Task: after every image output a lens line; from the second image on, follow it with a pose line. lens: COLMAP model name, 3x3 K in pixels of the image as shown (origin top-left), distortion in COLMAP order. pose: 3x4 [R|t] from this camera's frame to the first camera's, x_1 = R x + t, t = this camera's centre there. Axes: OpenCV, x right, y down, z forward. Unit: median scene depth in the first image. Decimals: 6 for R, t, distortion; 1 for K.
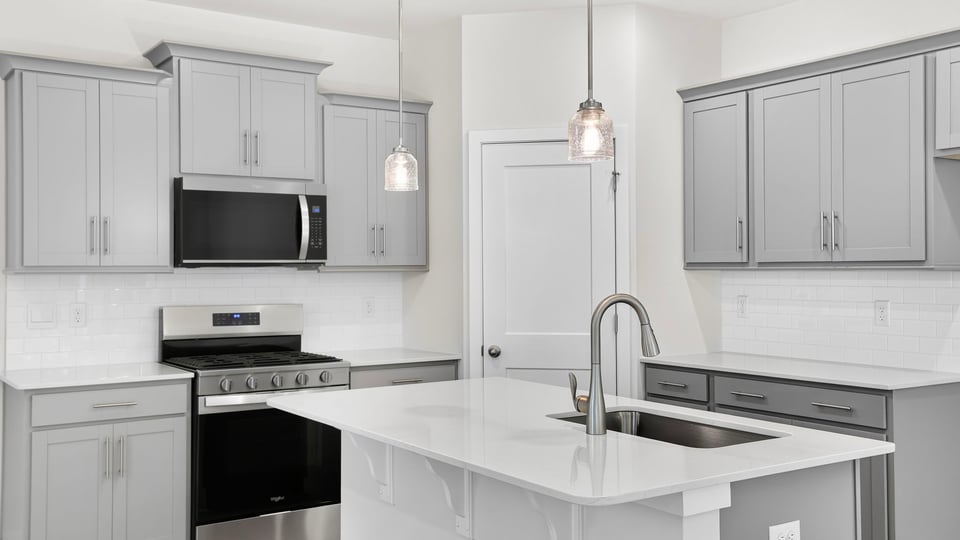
lens RADIAL K [[924.8, 0, 476.8], [0, 924.8, 266.6], [0, 0, 1]] dist [0.067311, 0.000000]
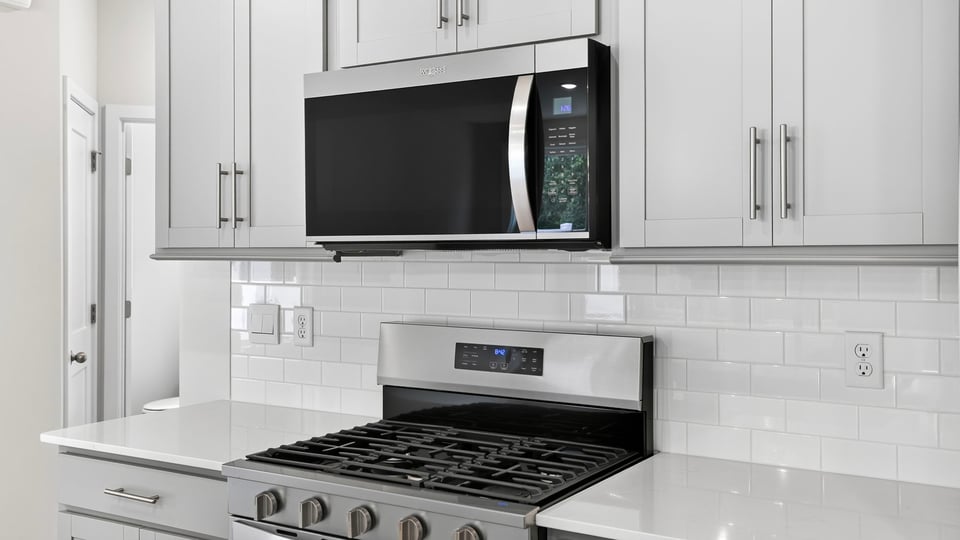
lens RADIAL K [[924.1, 0, 484.2], [0, 924.1, 251.4], [0, 0, 1]] dist [0.065628, 0.000000]
pose [[0.416197, -0.001729, -0.909273, 0.179998], [-0.004861, 0.999980, -0.004127, 0.002989], [0.909261, 0.006138, 0.416180, 0.814244]]
